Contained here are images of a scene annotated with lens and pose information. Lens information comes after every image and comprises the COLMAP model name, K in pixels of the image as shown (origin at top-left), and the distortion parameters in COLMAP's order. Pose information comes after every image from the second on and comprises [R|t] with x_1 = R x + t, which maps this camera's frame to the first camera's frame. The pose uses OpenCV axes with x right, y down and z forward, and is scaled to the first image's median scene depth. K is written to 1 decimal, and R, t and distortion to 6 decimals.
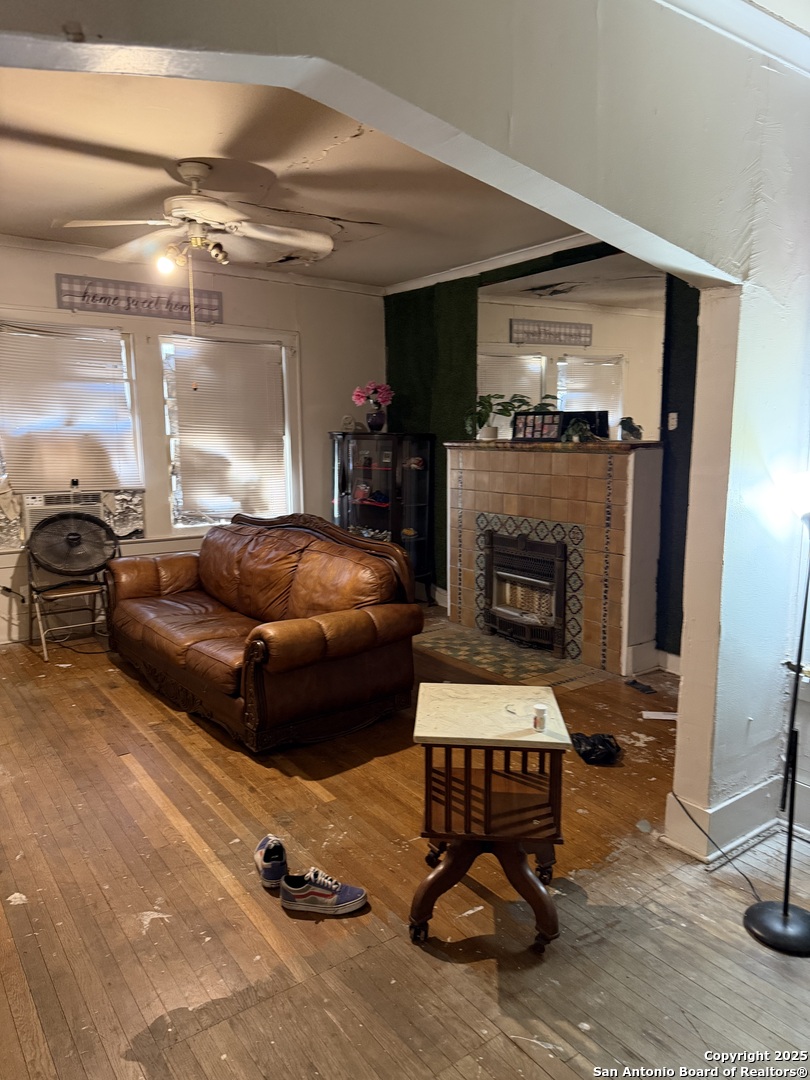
lens RADIAL K [[772.5, 0, 389.9], [0, 772.5, 548.1], [0, 0, 1]] dist [0.029214, -0.021291]
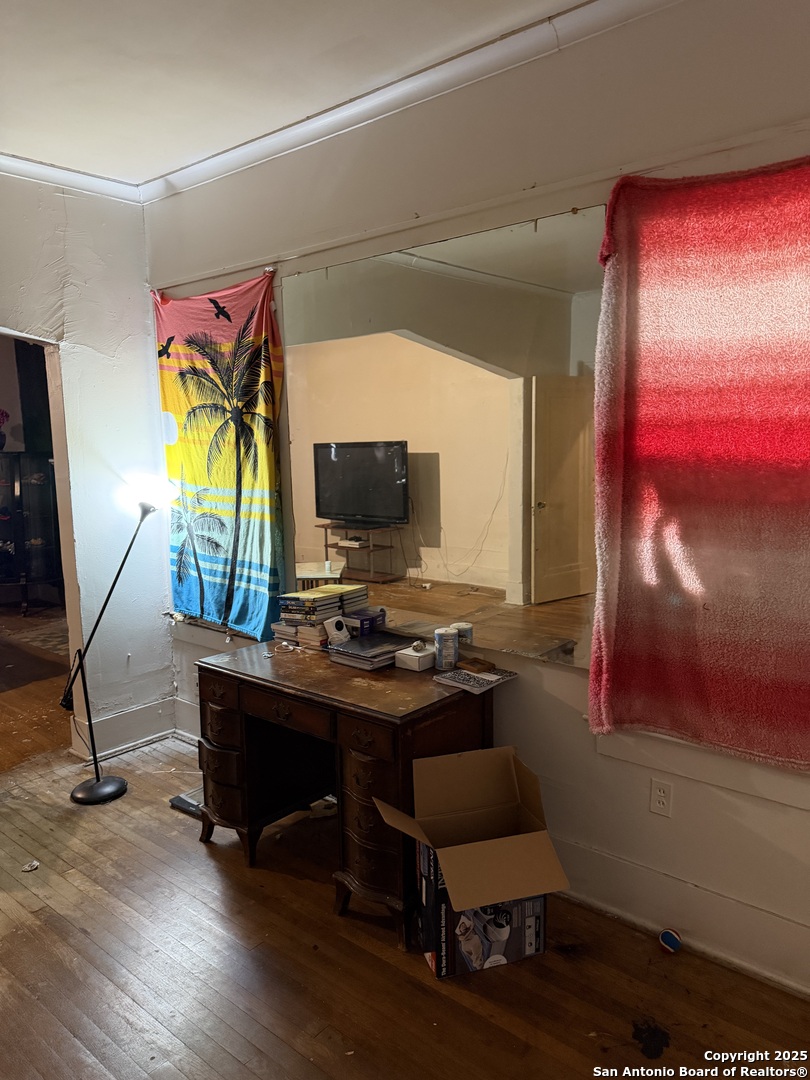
lens RADIAL K [[782.2, 0, 411.4], [0, 782.2, 554.9], [0, 0, 1]] dist [0.002902, -0.005791]
pose [[0.973419, -0.048071, 0.223928, 0.673689], [0.051423, 0.998635, -0.009156, 0.084630], [-0.223182, 0.020427, 0.974563, -0.481866]]
